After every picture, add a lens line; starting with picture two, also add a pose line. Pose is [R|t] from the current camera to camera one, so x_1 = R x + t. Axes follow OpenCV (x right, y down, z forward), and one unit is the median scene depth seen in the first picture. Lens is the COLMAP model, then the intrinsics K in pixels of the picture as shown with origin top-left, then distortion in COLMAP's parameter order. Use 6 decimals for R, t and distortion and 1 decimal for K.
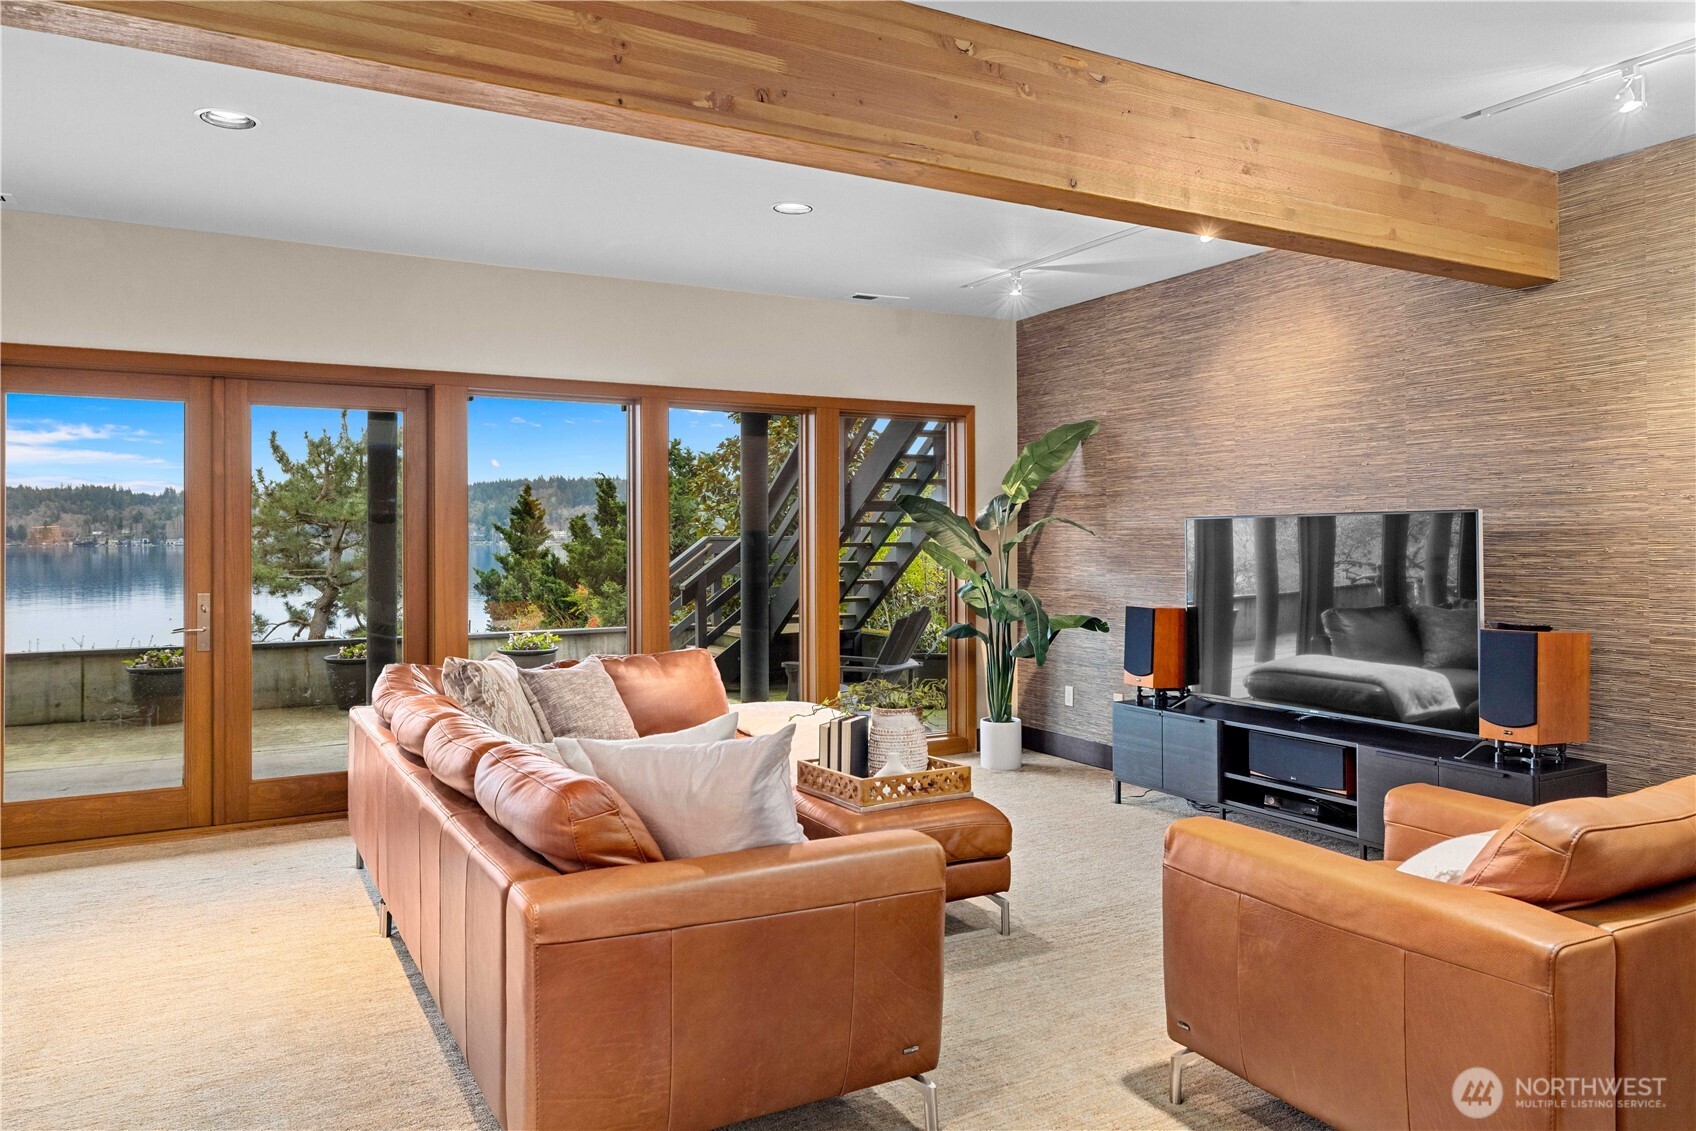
lens RADIAL K [[1168.8, 0, 848.0], [0, 1168.8, 565.5], [0, 0, 1]] dist [0.002331, 0.000580]
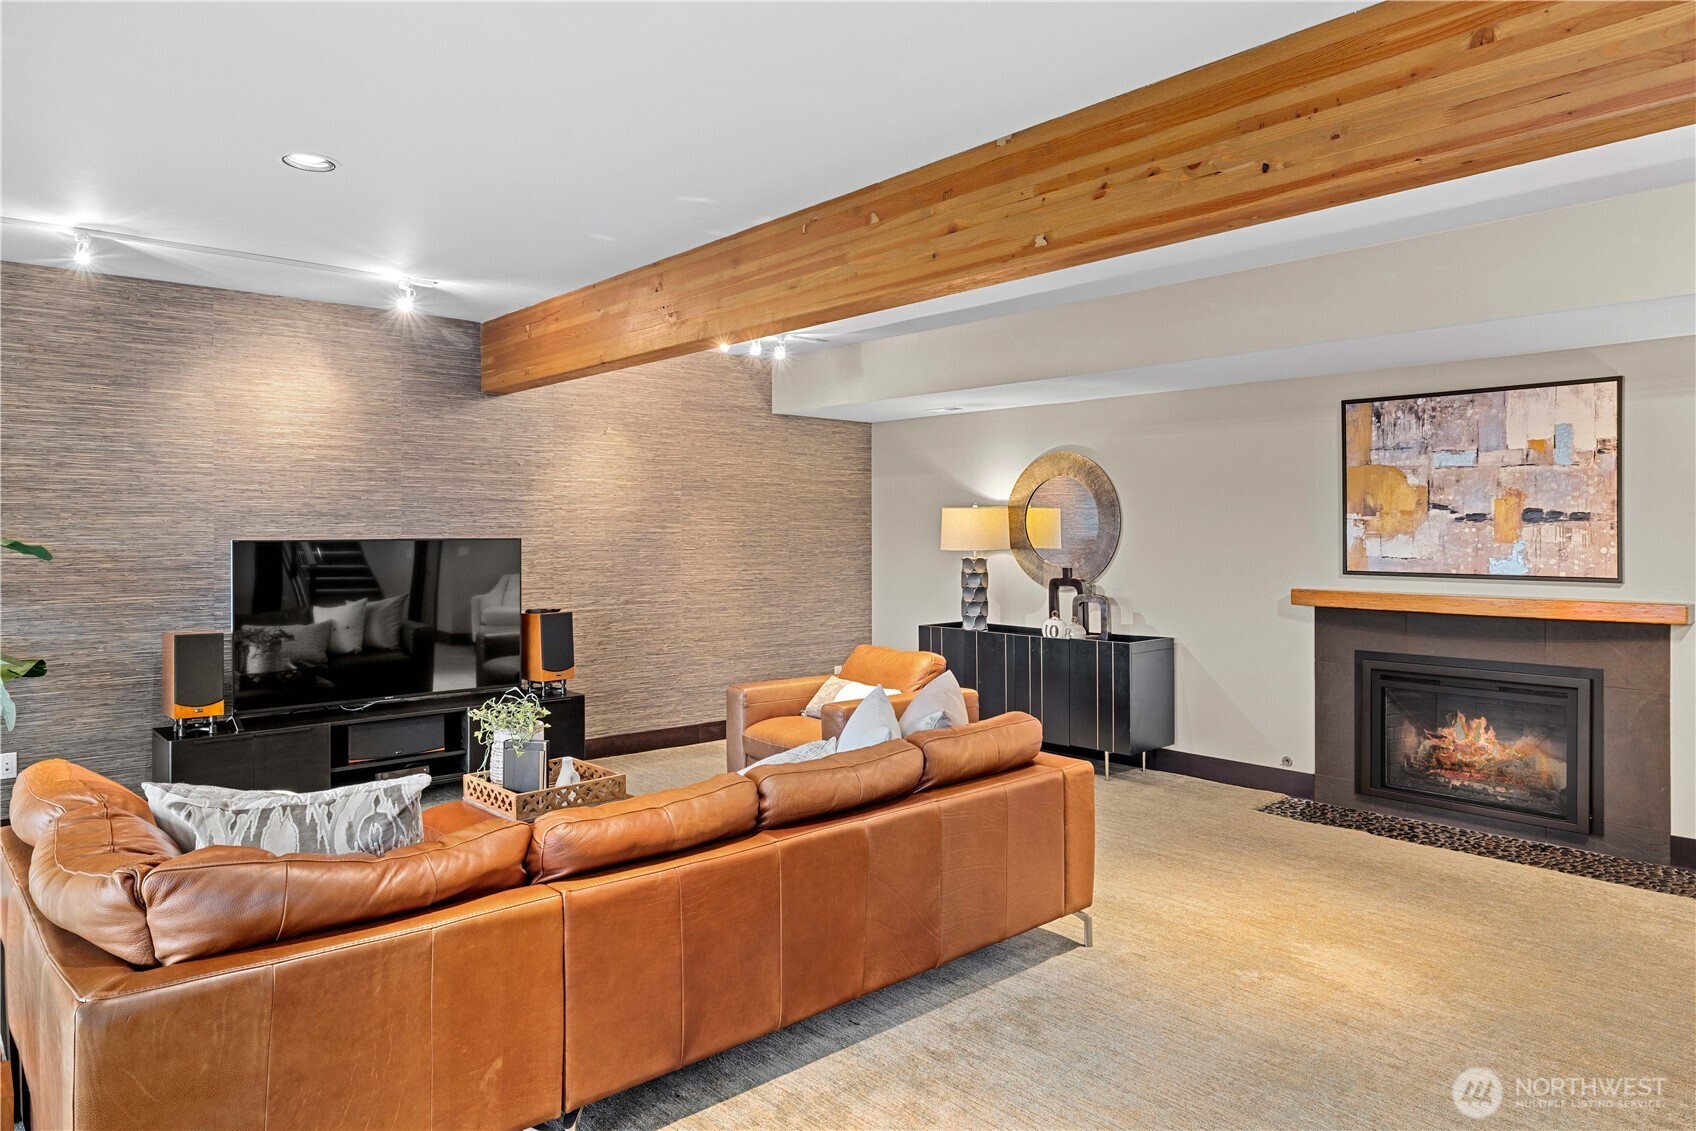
lens RADIAL K [[1074.9, 0, 848.0], [0, 1074.9, 565.5], [0, 0, 1]] dist [-0.000510, -0.000238]
pose [[-0.222622, -0.029201, 0.974467, -0.793486], [0.022382, 0.999135, 0.035053, -0.043478], [-0.974648, 0.029614, -0.221776, 0.750931]]
